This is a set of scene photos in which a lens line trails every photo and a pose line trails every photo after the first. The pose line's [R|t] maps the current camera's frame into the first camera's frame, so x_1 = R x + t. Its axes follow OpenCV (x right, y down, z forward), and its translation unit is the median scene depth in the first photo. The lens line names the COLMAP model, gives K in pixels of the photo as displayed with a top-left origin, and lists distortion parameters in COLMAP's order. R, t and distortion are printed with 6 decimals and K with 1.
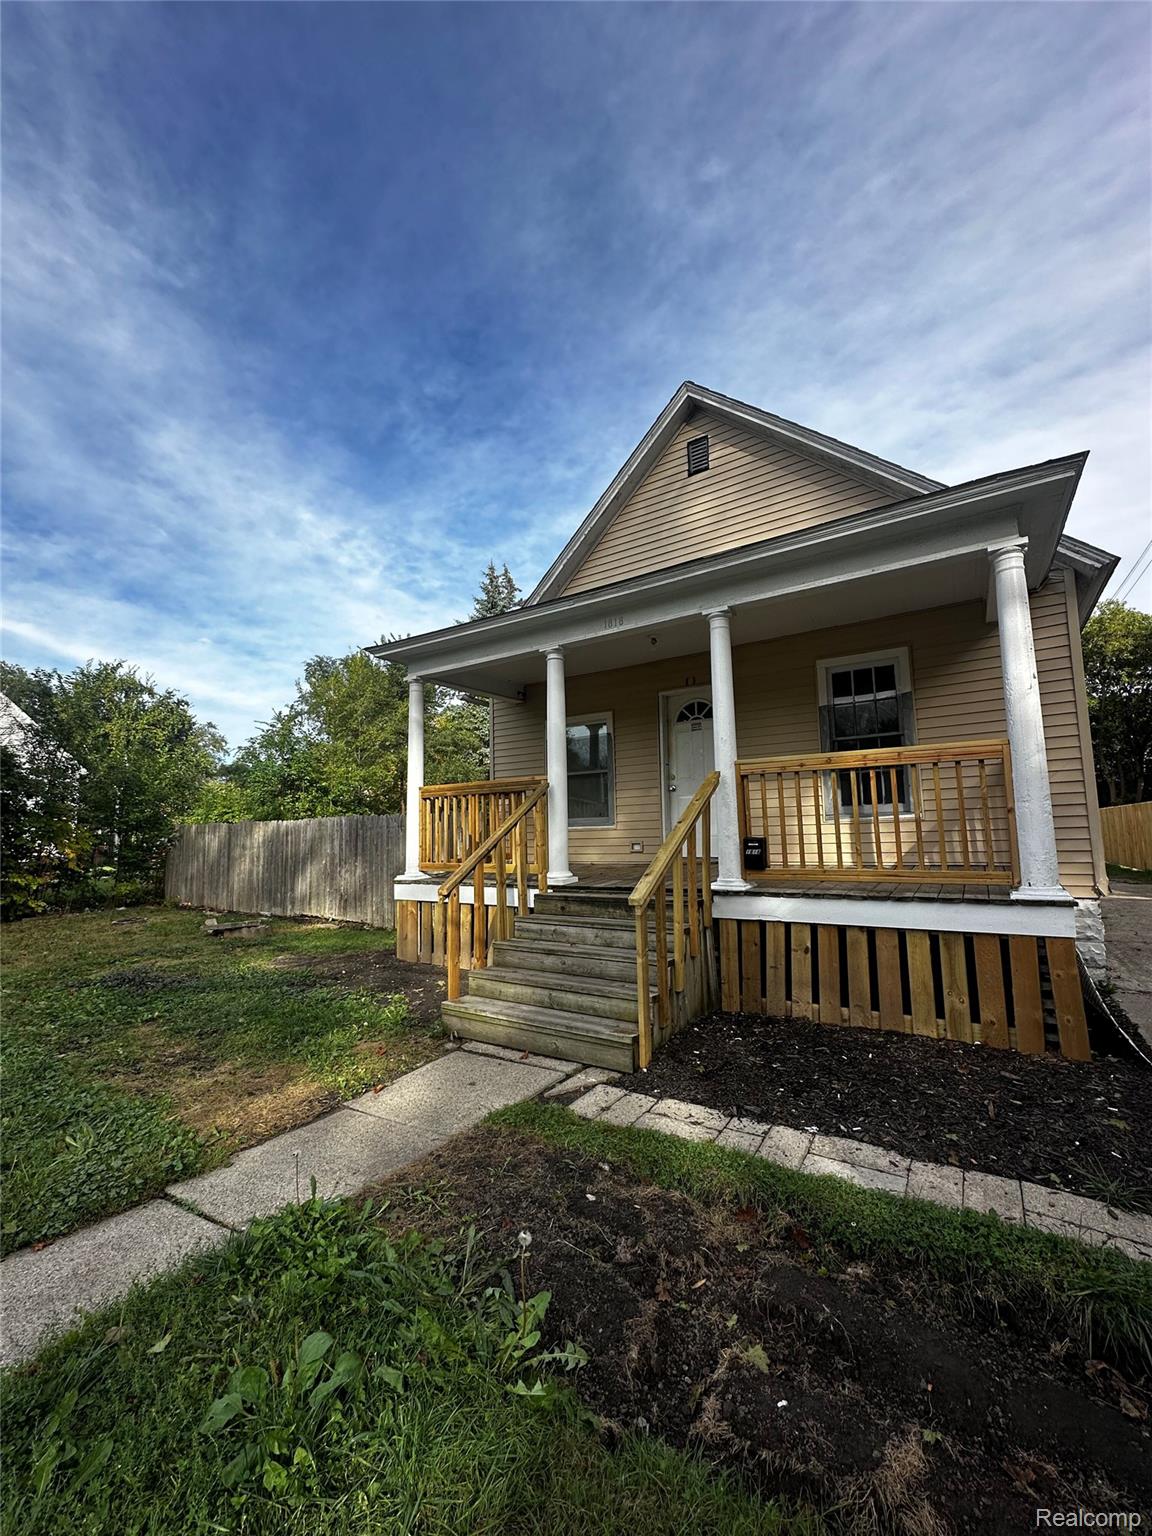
lens RADIAL K [[612.9, 0, 576.0], [0, 612.9, 768.0], [0, 0, 1]] dist [-0.003440, 0.000690]
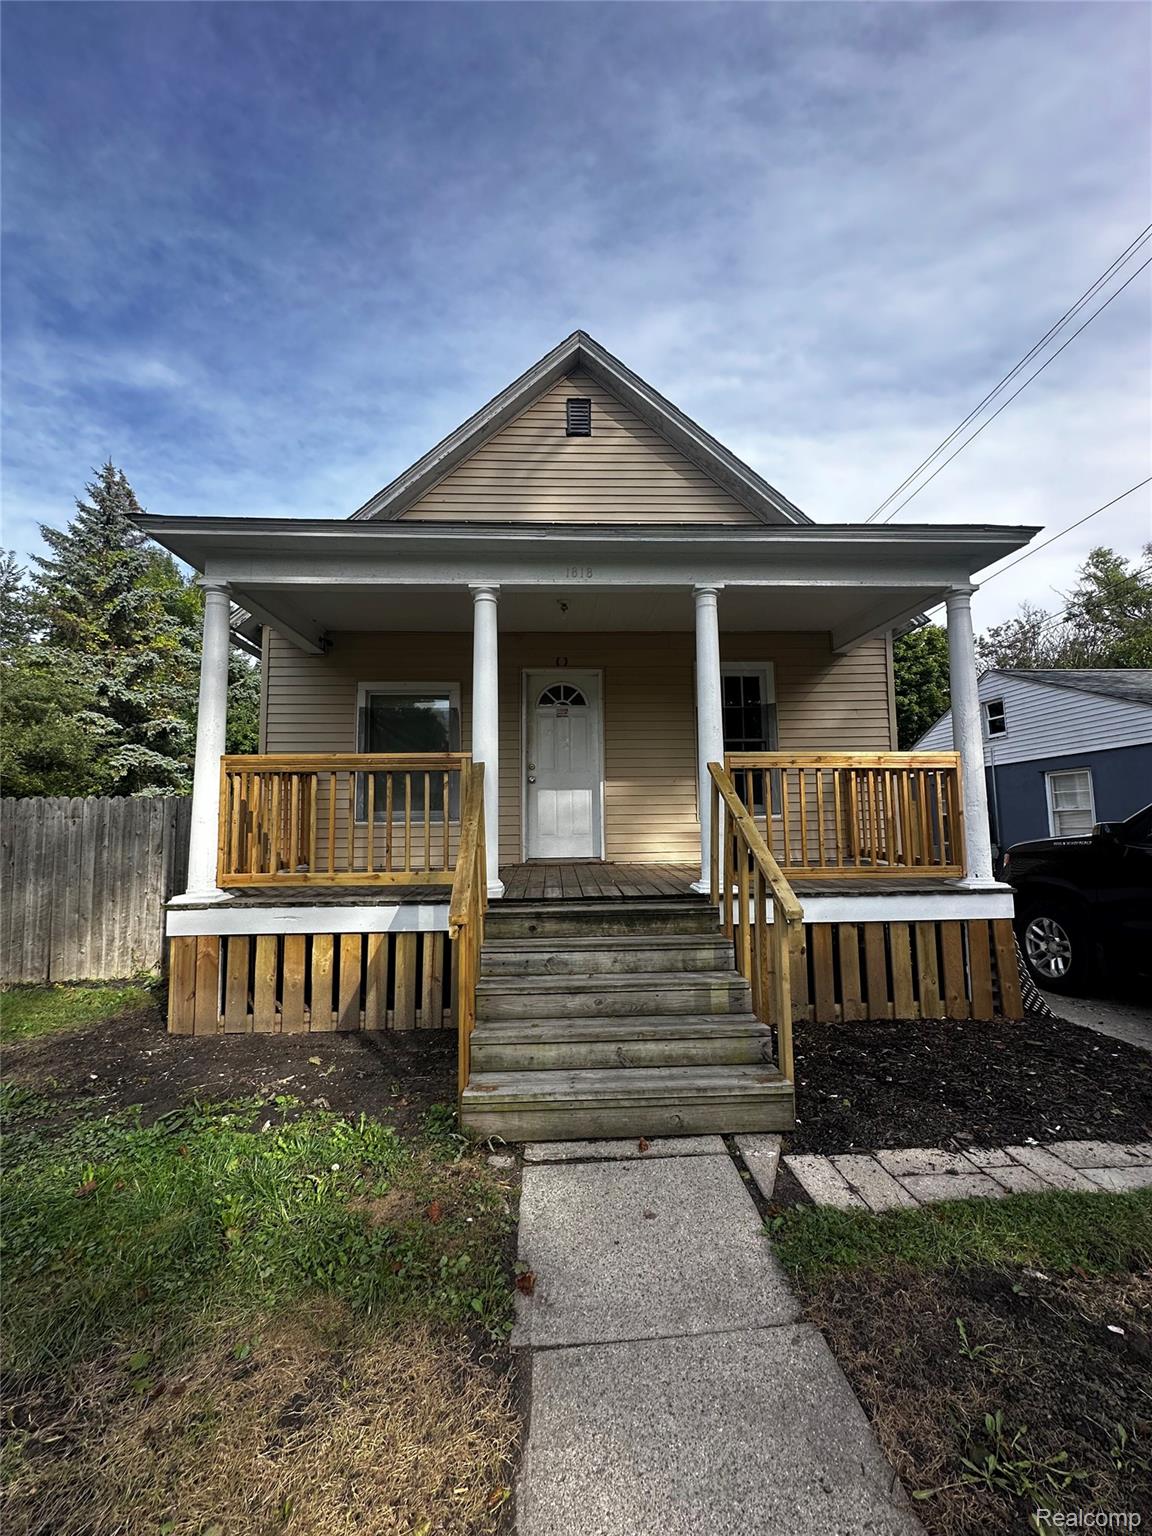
lens RADIAL K [[612.9, 0, 576.0], [0, 612.9, 768.0], [0, 0, 1]] dist [-0.003440, 0.000690]
pose [[0.812396, 0.066555, 0.579295, -0.541368], [-0.067388, 0.997524, -0.020100, 0.053921], [-0.579199, -0.022708, 0.814870, 0.449703]]
